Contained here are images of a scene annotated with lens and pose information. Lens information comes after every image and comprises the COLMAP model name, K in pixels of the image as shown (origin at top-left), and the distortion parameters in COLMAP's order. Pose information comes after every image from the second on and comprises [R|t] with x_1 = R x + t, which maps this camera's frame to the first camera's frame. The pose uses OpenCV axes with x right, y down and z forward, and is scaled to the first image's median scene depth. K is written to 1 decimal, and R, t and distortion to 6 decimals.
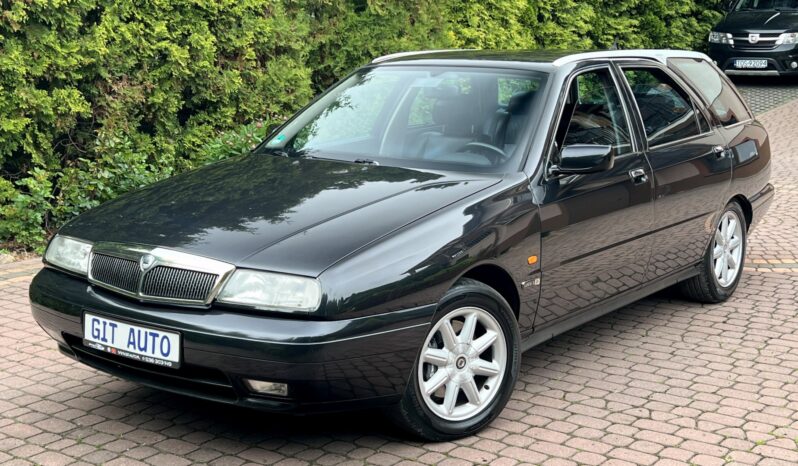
lens RADIAL K [[1123.8, 0, 400.8], [0, 1123.8, 230.3], [0, 0, 1]] dist [0.106106, 0.000000]
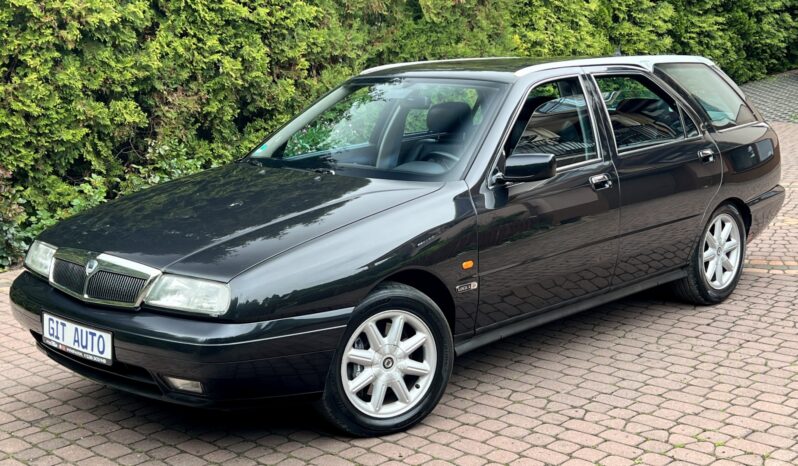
lens RADIAL K [[1087.5, 0, 395.6], [0, 1087.5, 235.1], [0, 0, 1]] dist [0.108407, 0.000000]
pose [[0.991509, 0.000557, -0.130037, 0.175299], [0.000680, 0.999955, 0.009468, -0.010509], [0.130036, -0.009476, 0.991464, -0.007715]]
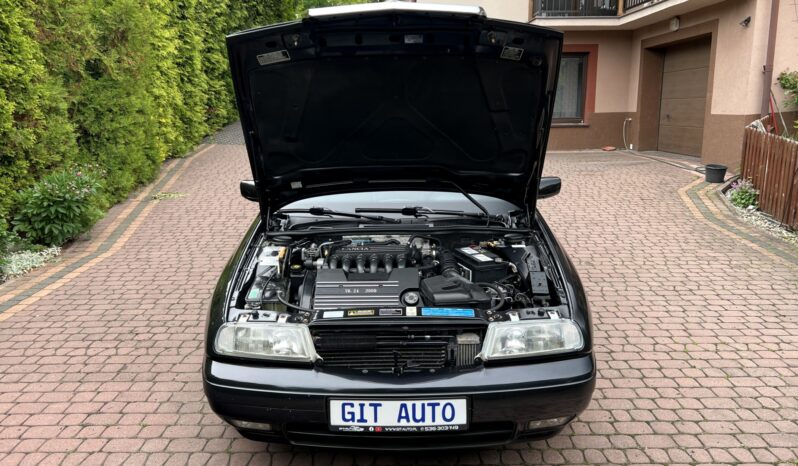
lens RADIAL K [[624.2, 0, 413.4], [0, 624.2, 237.2], [0, 0, 1]] dist [0.058898, -0.082273]
pose [[0.797946, -0.150288, 0.583692, -0.463415], [0.112396, 0.988530, 0.100873, -0.103378], [-0.592157, -0.014886, 0.805685, 0.456791]]
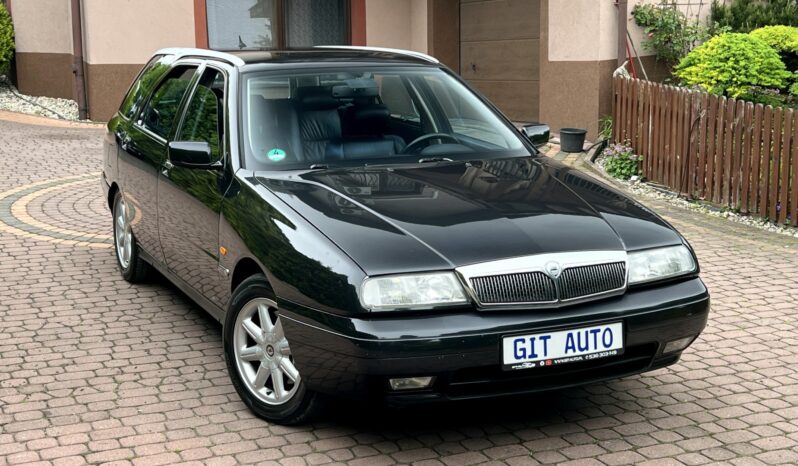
lens RADIAL K [[1141.1, 0, 426.5], [0, 1141.1, 238.5], [0, 0, 1]] dist [0.087832, 0.000000]
pose [[0.469314, -0.168970, 0.866714, -1.007802], [0.152955, 0.982240, 0.108670, -0.110636], [-0.869684, 0.081568, 0.486824, 0.515027]]
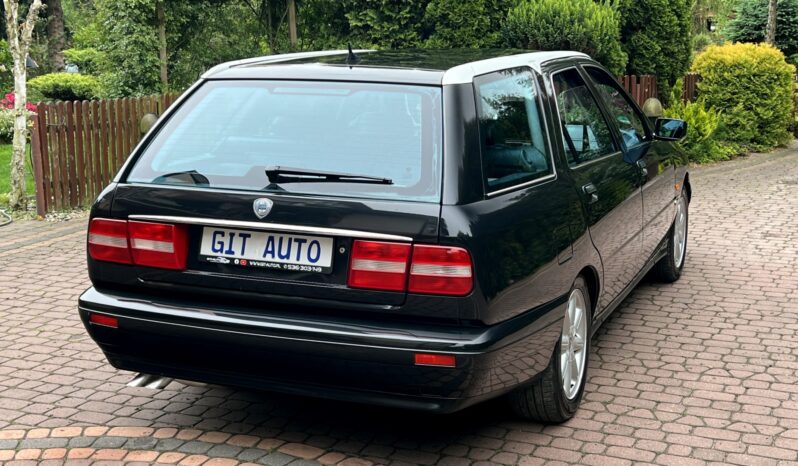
lens RADIAL K [[1087.5, 0, 398.1], [0, 1087.5, 232.6], [0, 0, 1]] dist [0.108407, 0.000000]
pose [[-0.971826, 0.036958, -0.232785, 0.456770], [-0.047146, 0.937191, 0.345617, -0.412718], [0.230937, 0.346854, -0.909044, 2.349643]]
